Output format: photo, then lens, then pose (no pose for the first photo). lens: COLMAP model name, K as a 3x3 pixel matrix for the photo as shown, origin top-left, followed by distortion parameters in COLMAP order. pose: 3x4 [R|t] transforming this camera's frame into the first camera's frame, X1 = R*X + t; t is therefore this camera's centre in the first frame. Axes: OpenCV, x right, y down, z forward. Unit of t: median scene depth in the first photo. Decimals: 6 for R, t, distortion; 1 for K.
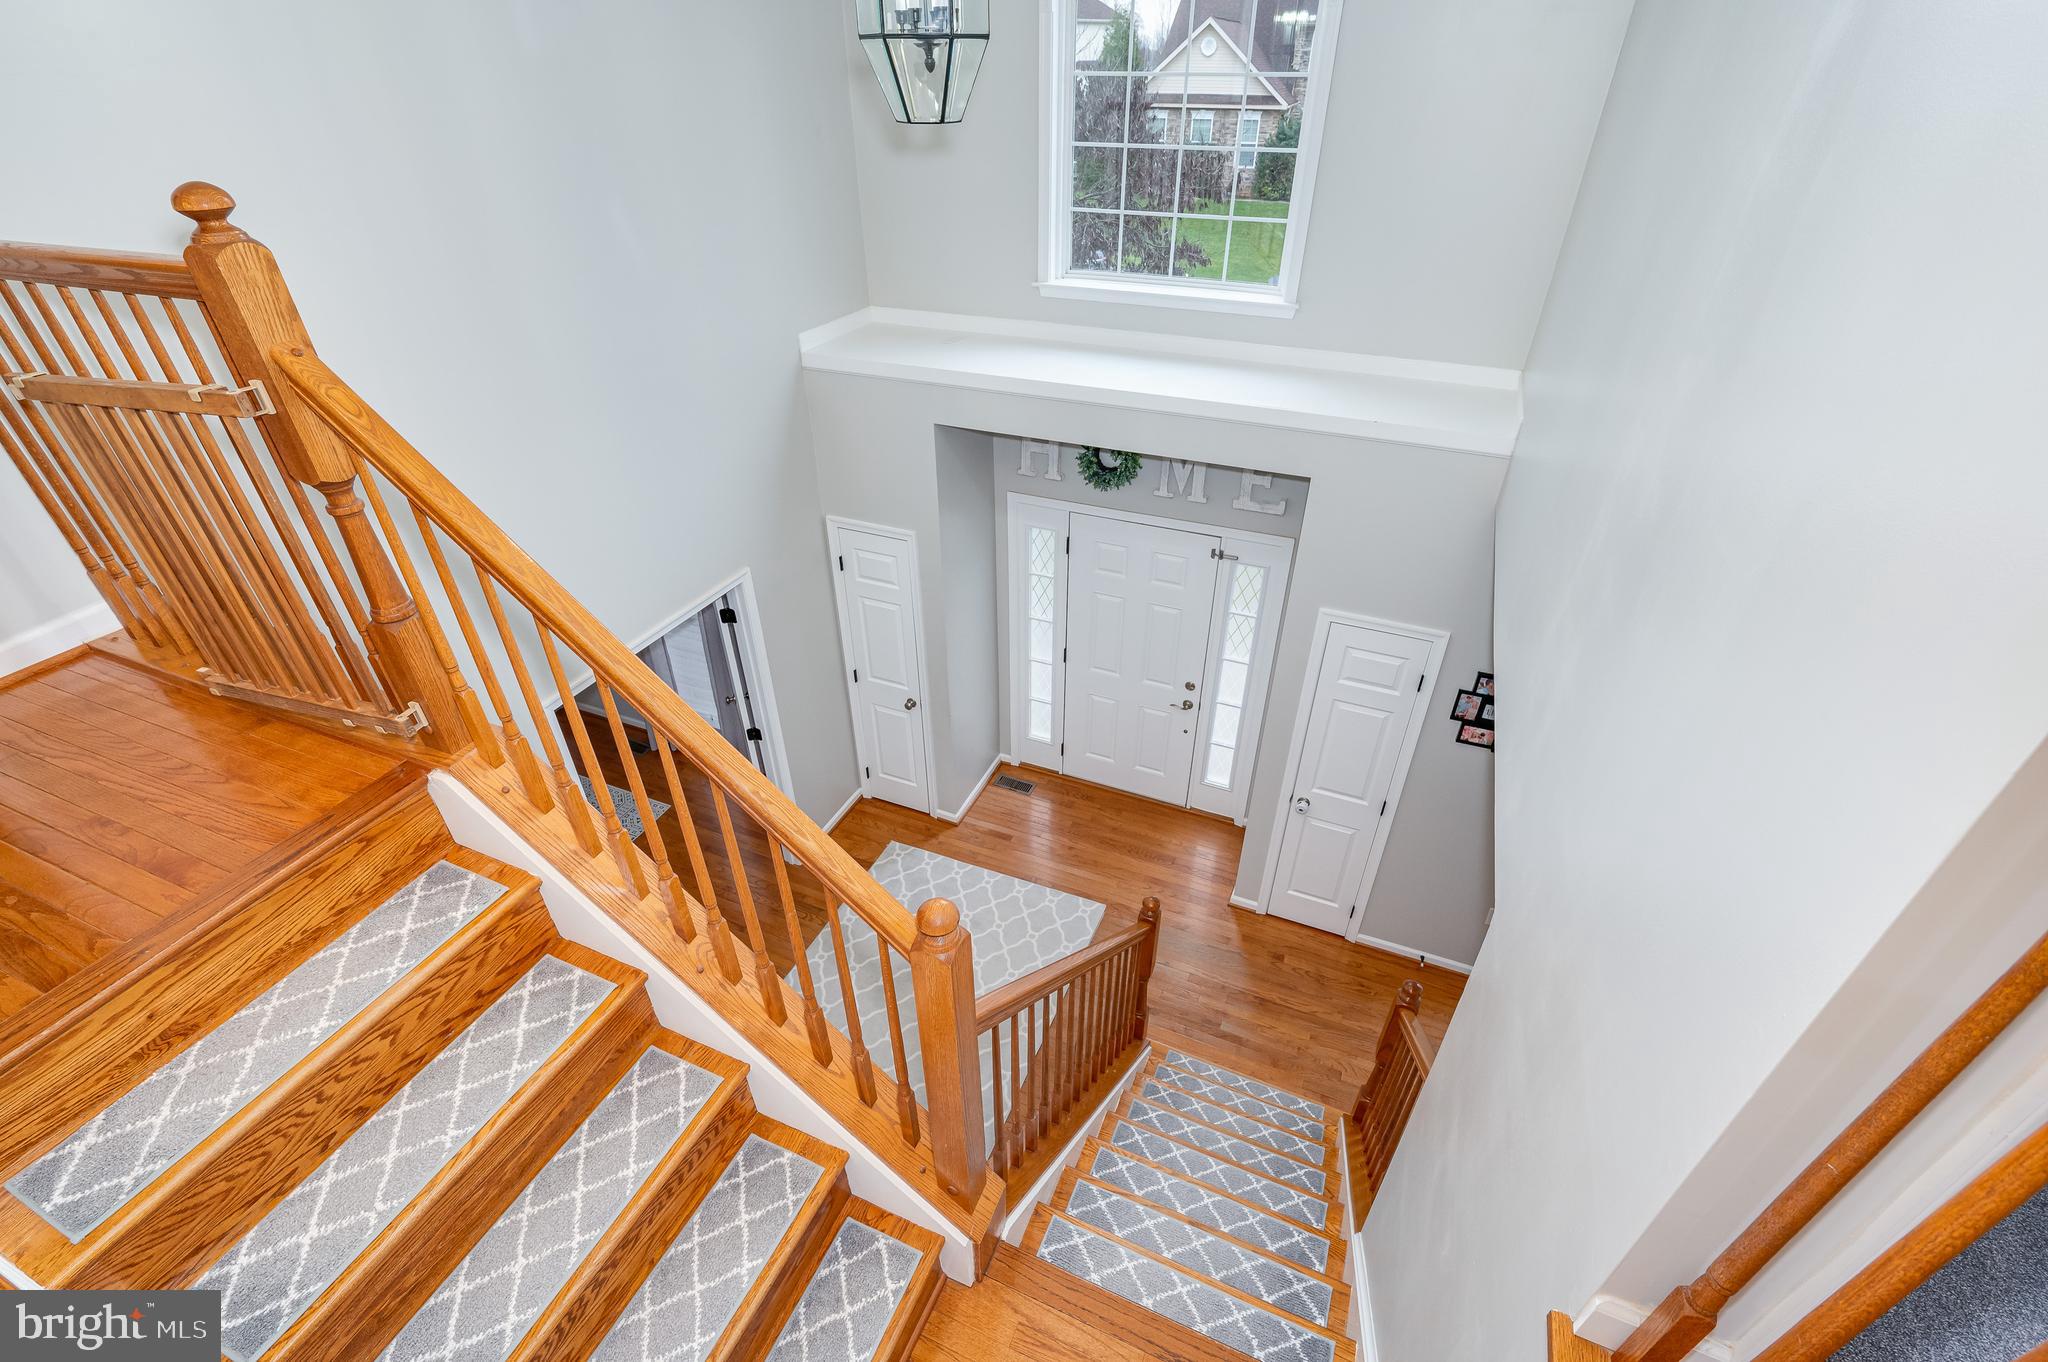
lens RADIAL K [[923.6, 0, 1033.2], [0, 923.6, 694.0], [0, 0, 1]] dist [0.000615, 0.000029]
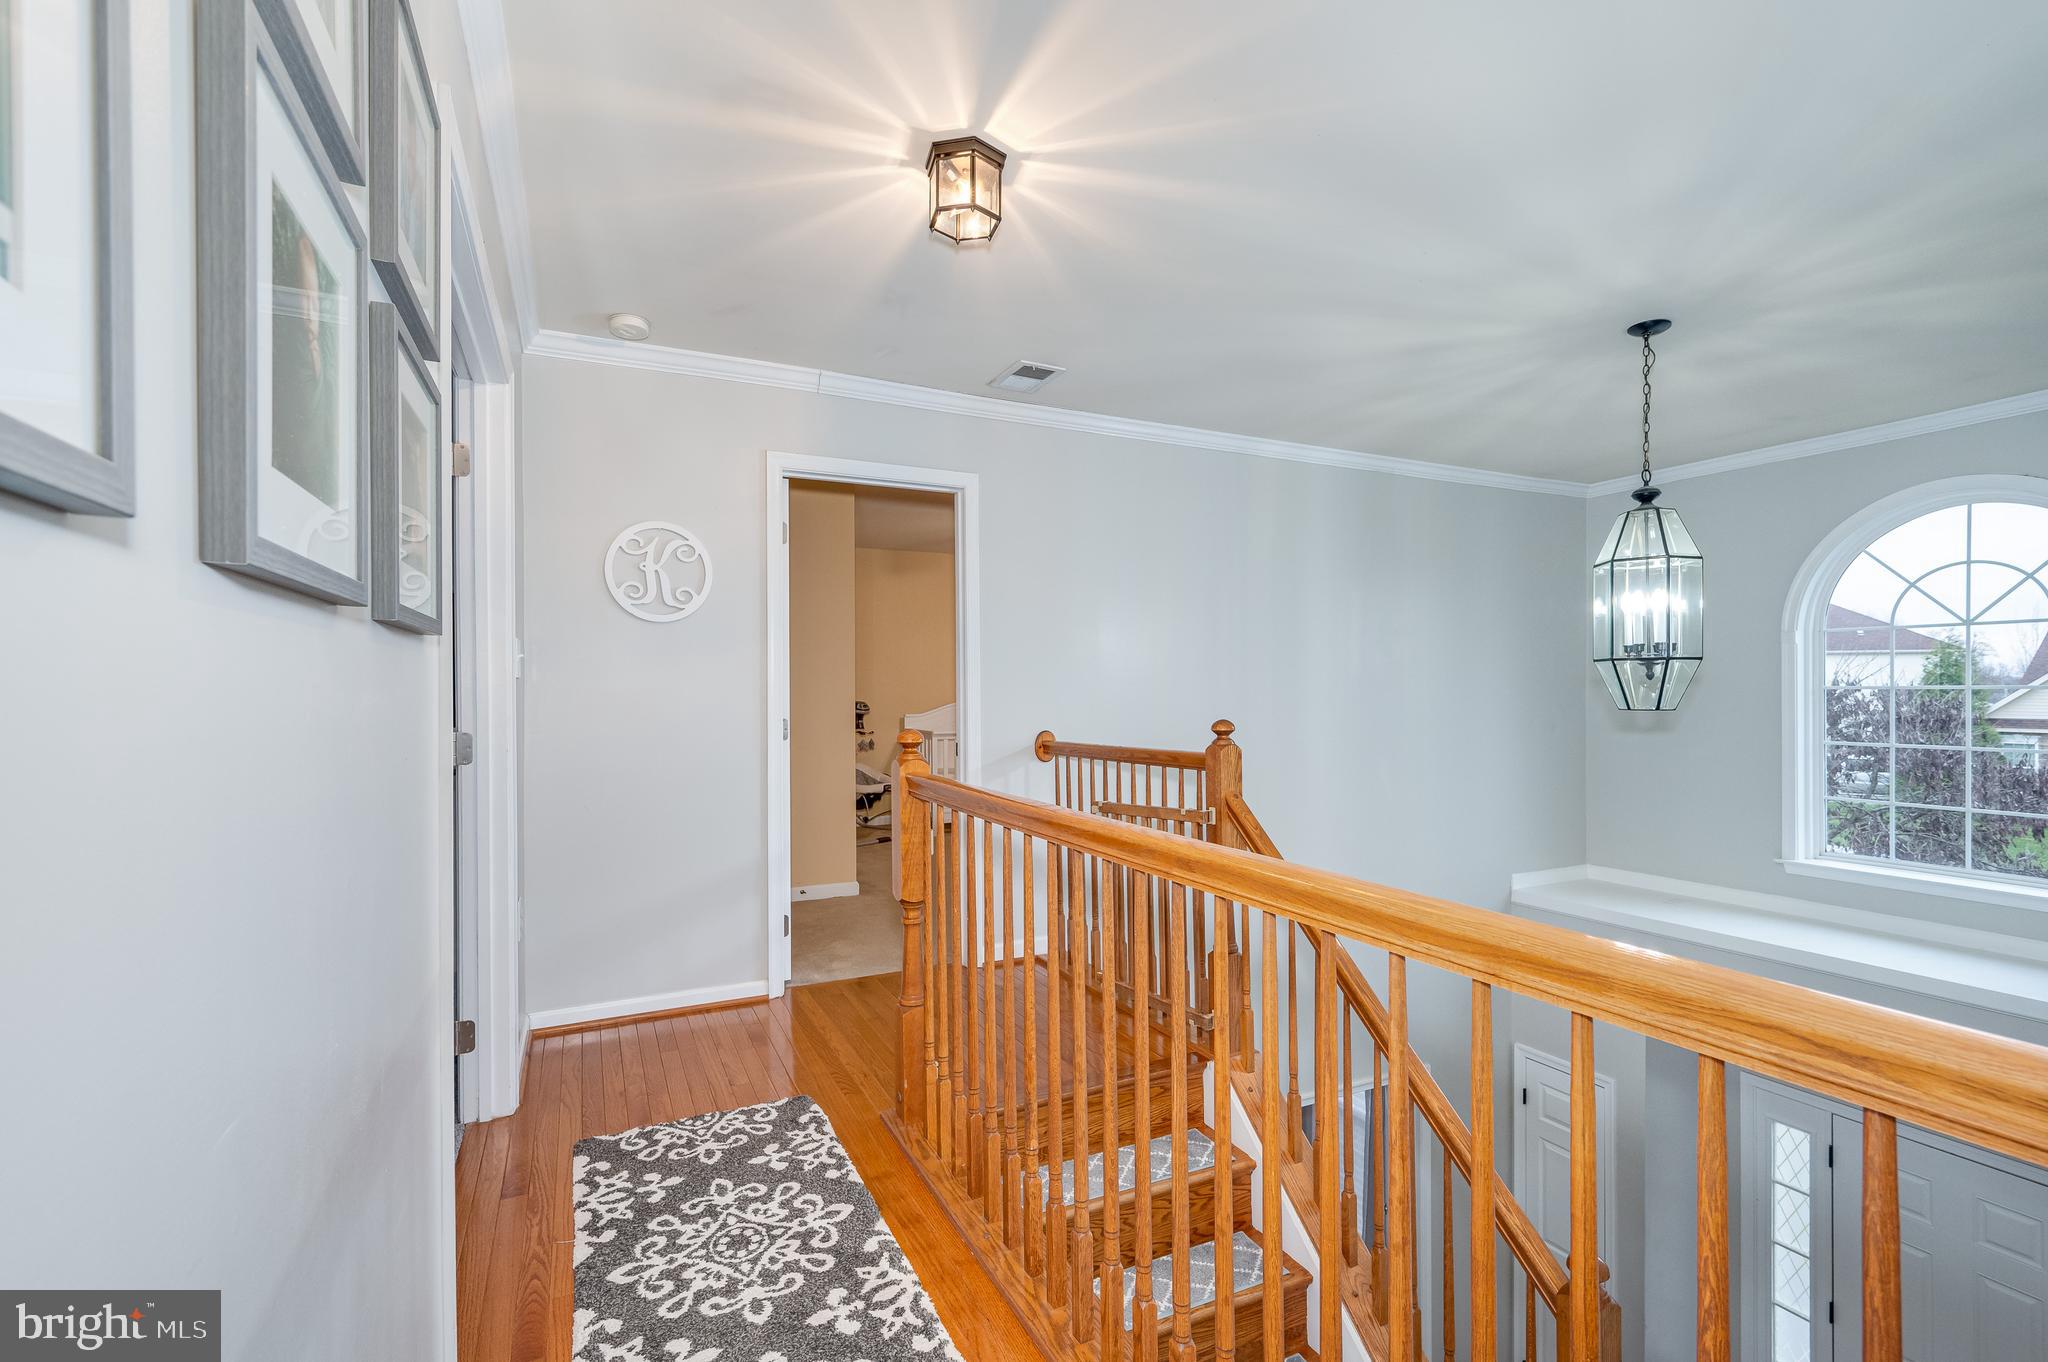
lens RADIAL K [[895.9, 0, 1022.0], [0, 895.9, 689.8], [0, 0, 1]] dist [-0.002697, 0.001340]
pose [[0.744422, -0.001635, -0.667707, 0.038584], [-0.376010, 0.825337, -0.421231, 0.122392], [0.551772, 0.564638, 0.613784, -0.159867]]
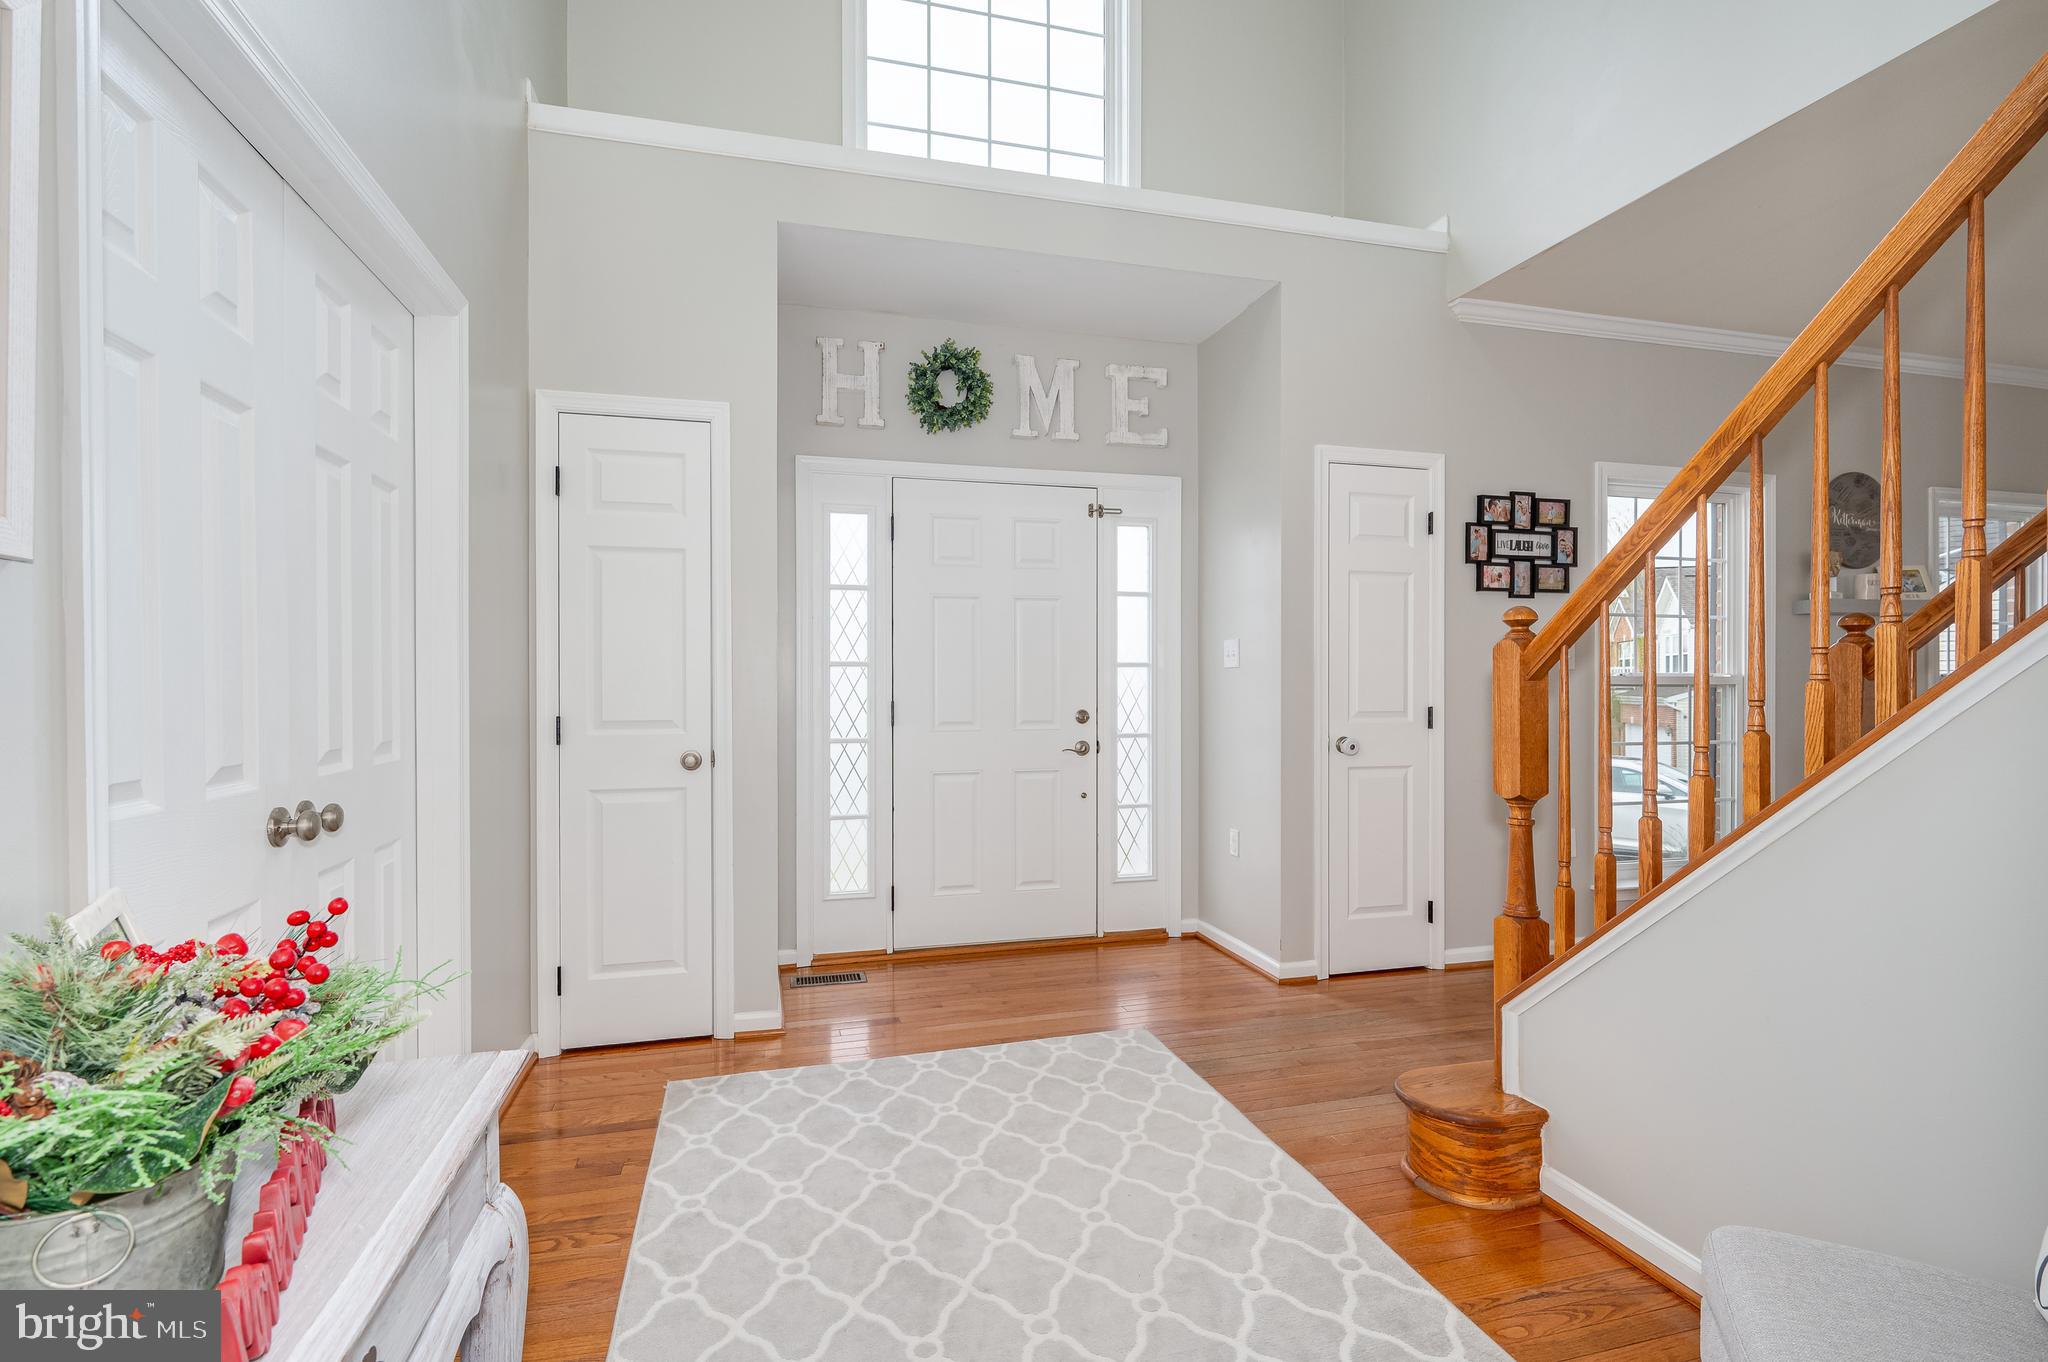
lens RADIAL K [[923.6, 0, 1010.0], [0, 923.6, 687.1], [0, 0, 1]] dist [0.000615, 0.000029]
pose [[0.792836, -0.004160, 0.609421, -0.367372], [0.348815, 0.823082, -0.448179, 0.325259], [-0.499739, 0.567908, 0.654020, 0.657832]]
